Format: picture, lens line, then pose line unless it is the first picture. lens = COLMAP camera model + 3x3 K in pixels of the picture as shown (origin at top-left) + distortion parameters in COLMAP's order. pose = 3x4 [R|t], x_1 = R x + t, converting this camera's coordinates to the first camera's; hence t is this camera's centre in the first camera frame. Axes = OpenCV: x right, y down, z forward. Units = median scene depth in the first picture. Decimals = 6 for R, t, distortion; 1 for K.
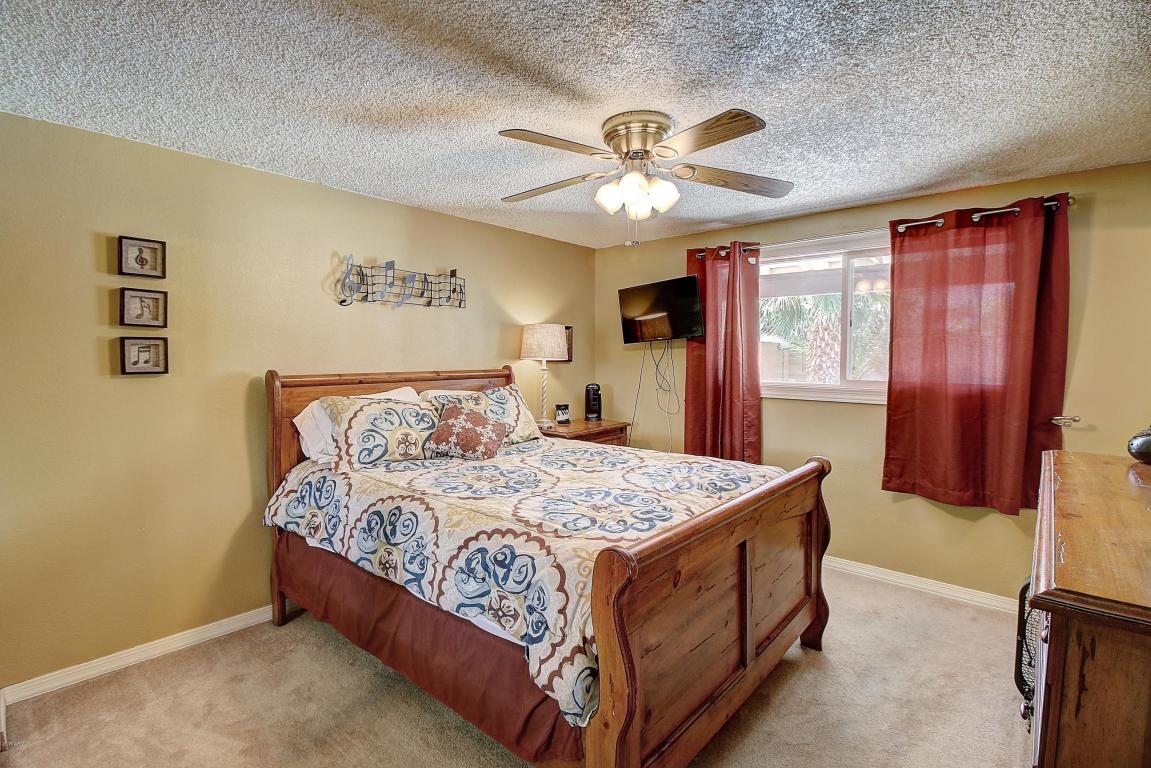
lens RADIAL K [[529.9, 0, 566.9], [0, 529.9, 373.8], [0, 0, 1]] dist [0.003665, -0.014324]
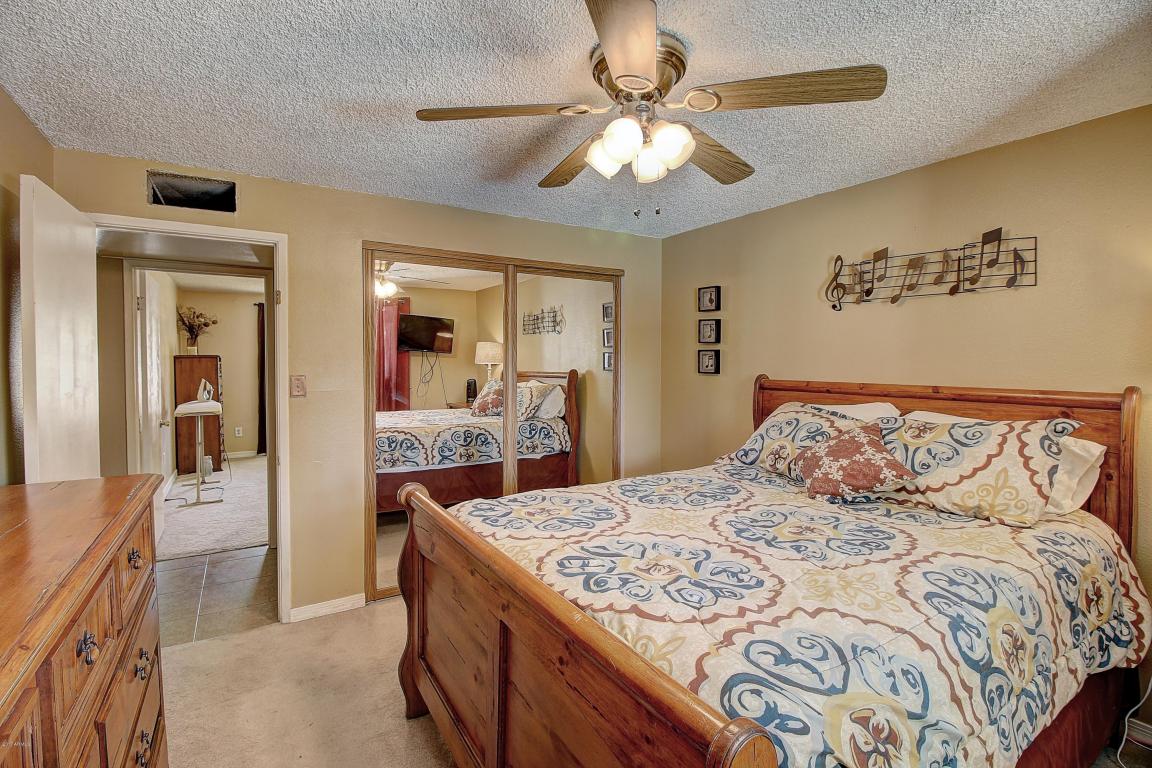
lens RADIAL K [[530.4, 0, 567.4], [0, 530.4, 373.8], [0, 0, 1]] dist [0.003665, -0.014324]
pose [[-0.275558, 0.026375, -0.960923, 0.677106], [-0.037833, 0.998551, 0.038257, -0.035503], [0.960540, 0.046897, -0.274161, 0.854760]]
